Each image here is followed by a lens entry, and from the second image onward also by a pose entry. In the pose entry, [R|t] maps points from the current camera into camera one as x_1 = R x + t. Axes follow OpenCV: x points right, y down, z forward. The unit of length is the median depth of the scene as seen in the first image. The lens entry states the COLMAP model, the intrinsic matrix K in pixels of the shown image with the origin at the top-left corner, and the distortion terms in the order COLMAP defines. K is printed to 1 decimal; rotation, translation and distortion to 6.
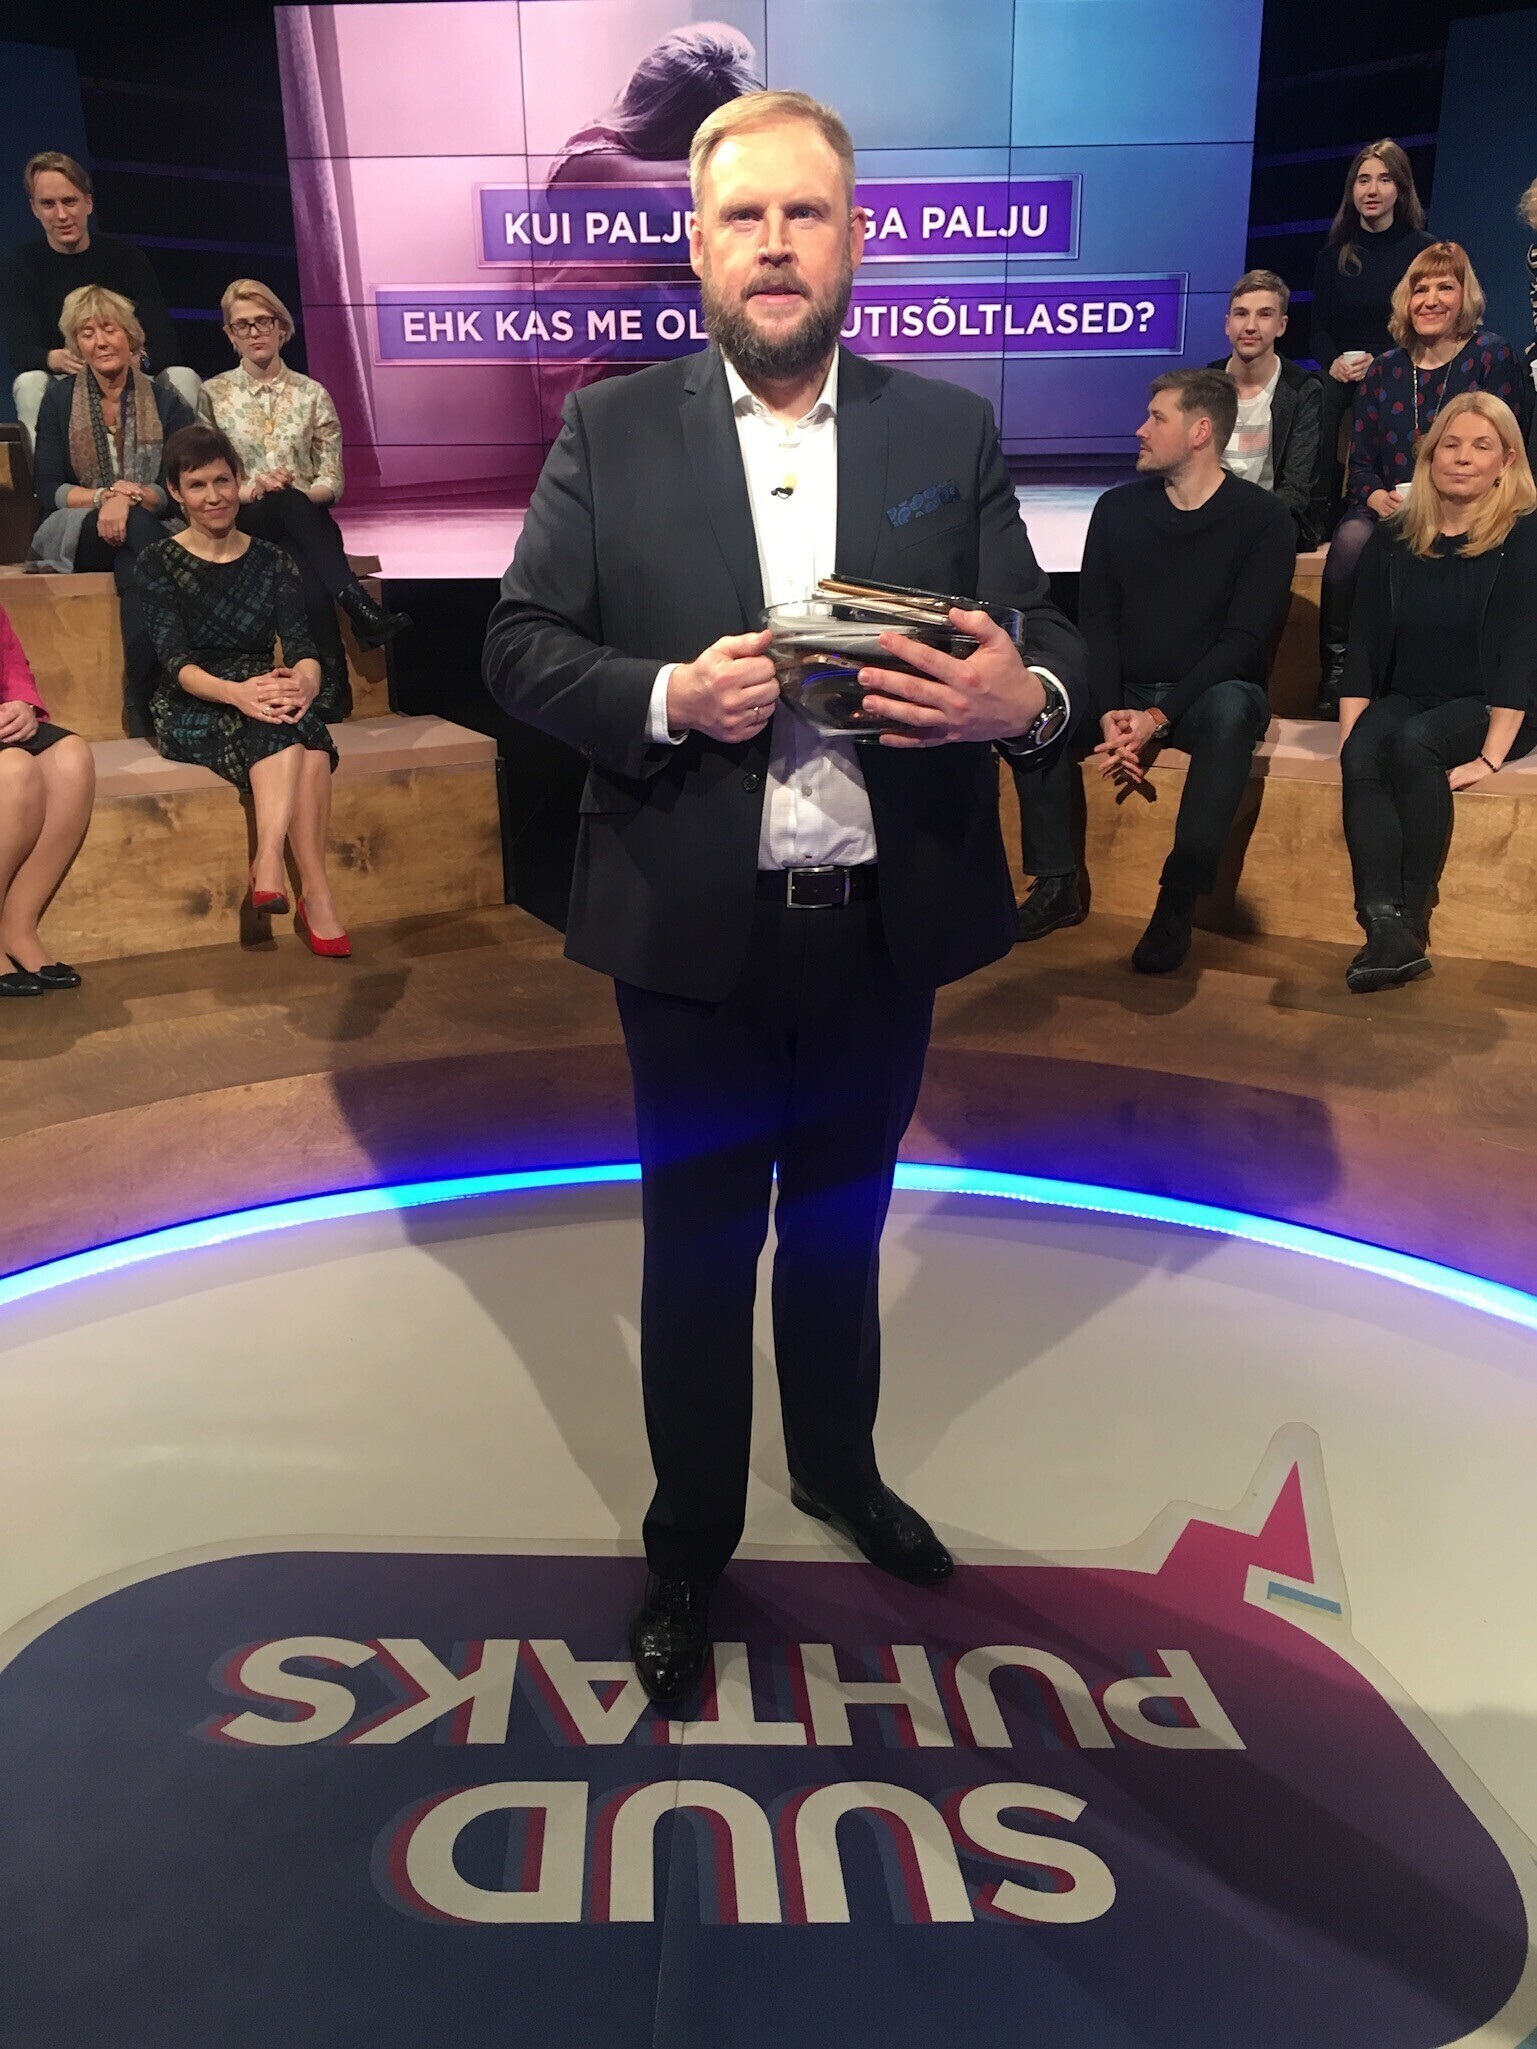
lens RADIAL K [[1650.5, 0, 768.5], [0, 1650.5, 1024.5], [0, 0, 1]] dist [0.065843, -0.078717]
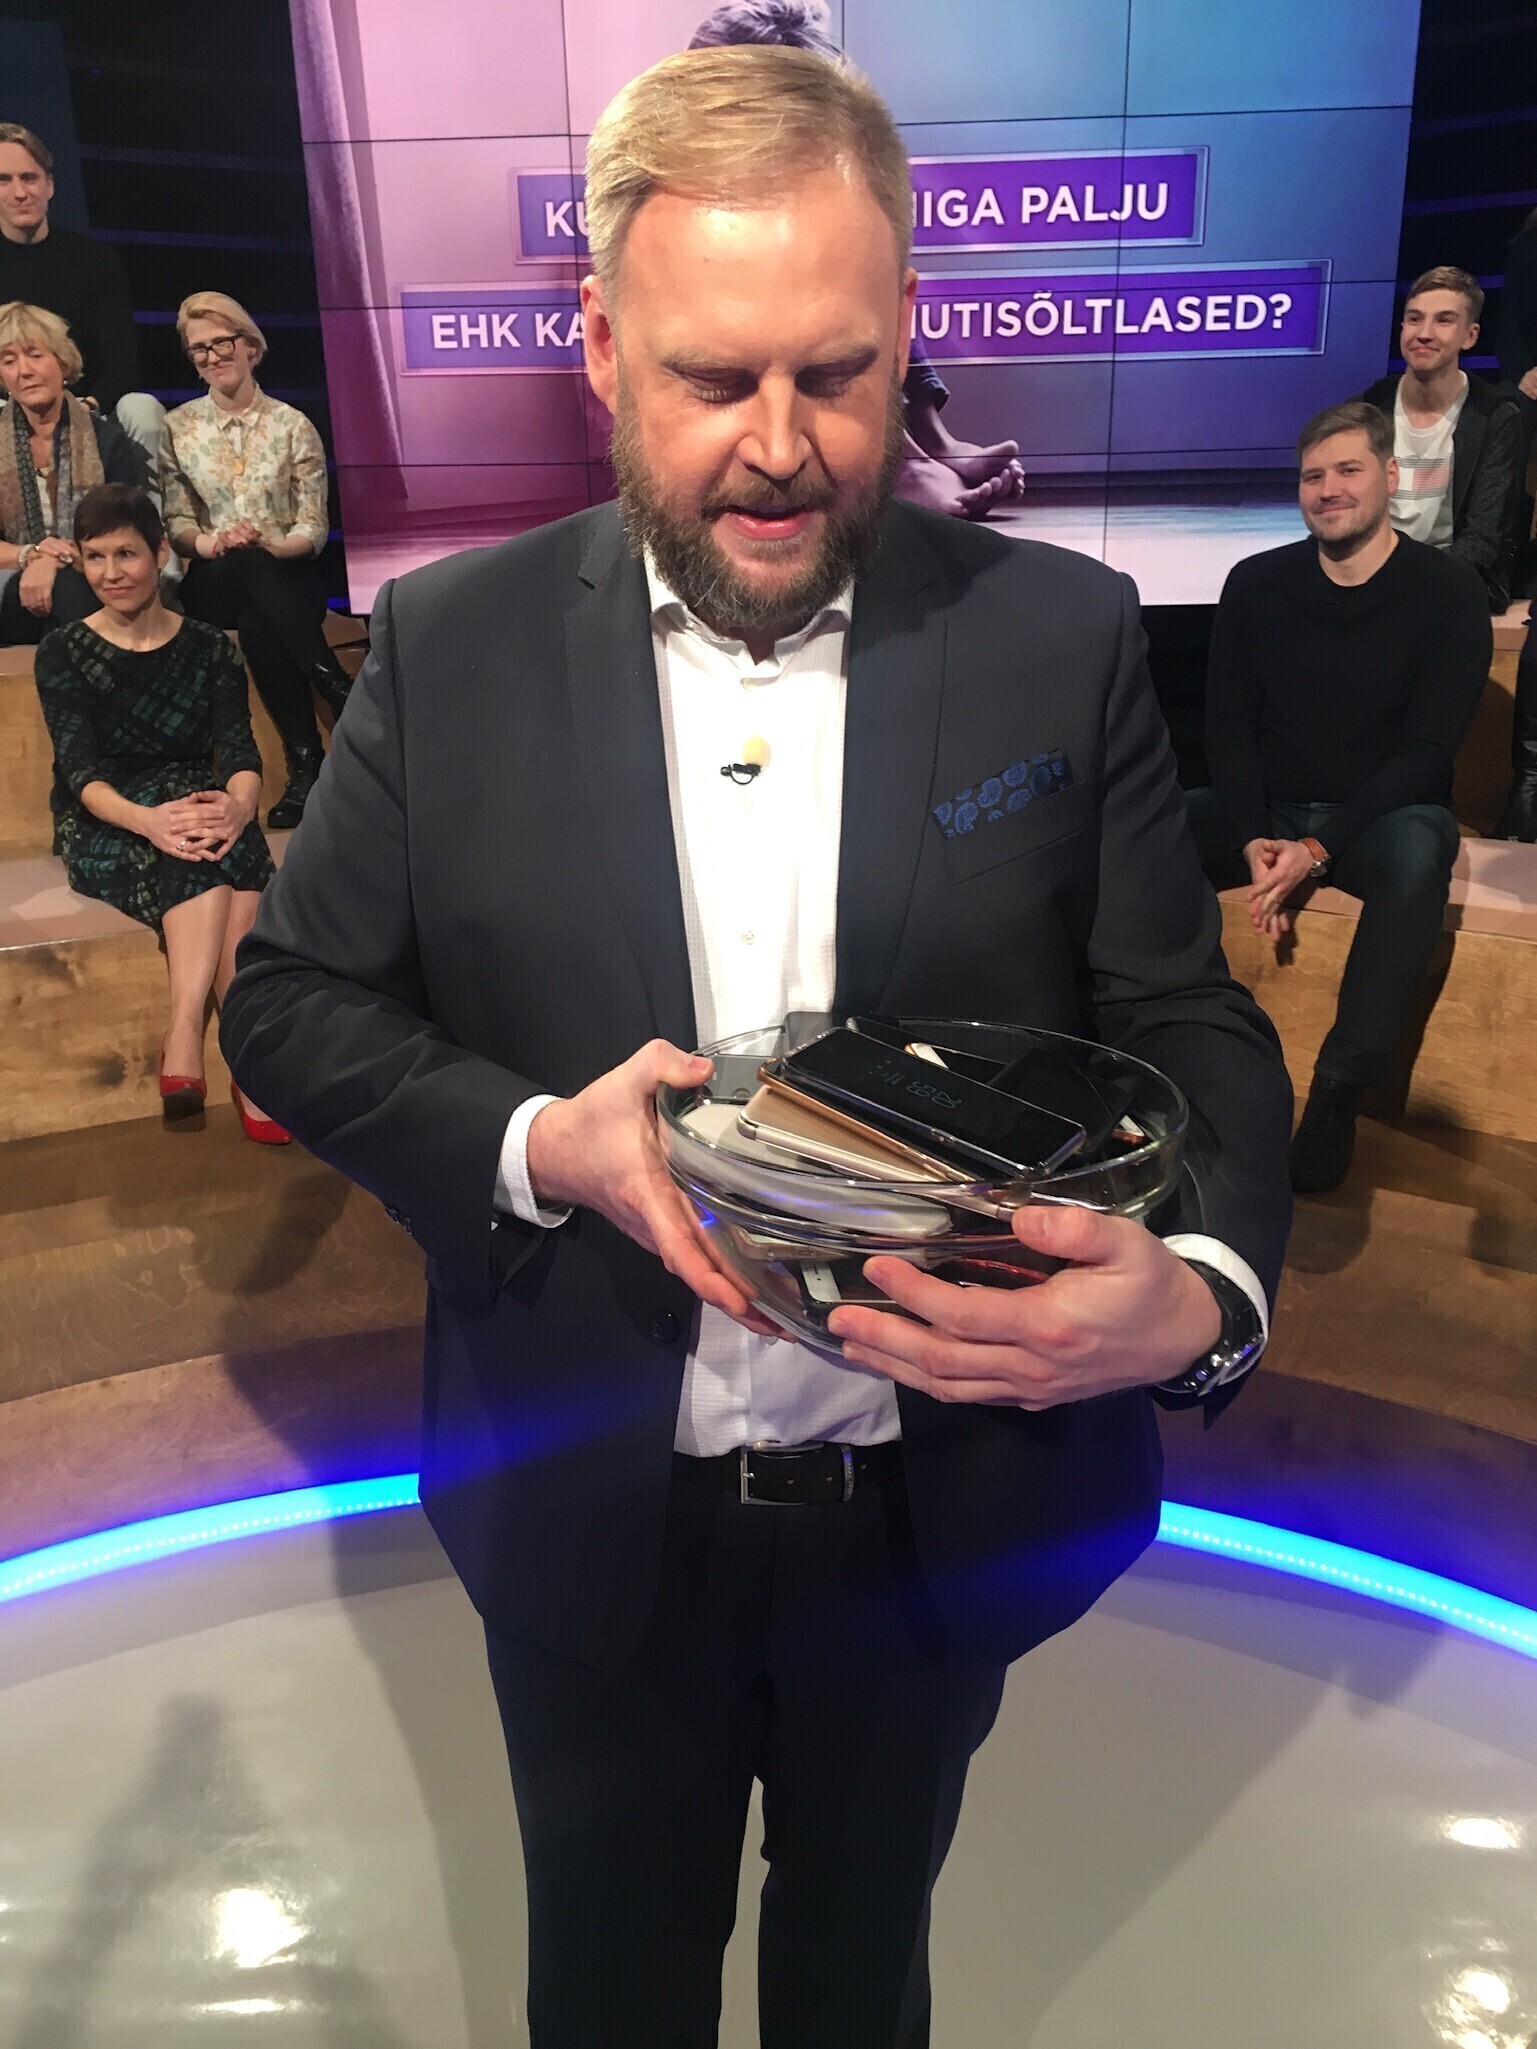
lens RADIAL K [[1650.5, 0, 768.5], [0, 1650.5, 1024.5], [0, 0, 1]] dist [0.065843, -0.078717]
pose [[0.998490, 0.012622, -0.053469, 0.017455], [-0.011935, 0.999842, 0.013138, -0.090018], [0.053626, -0.012480, 0.998483, 0.168052]]
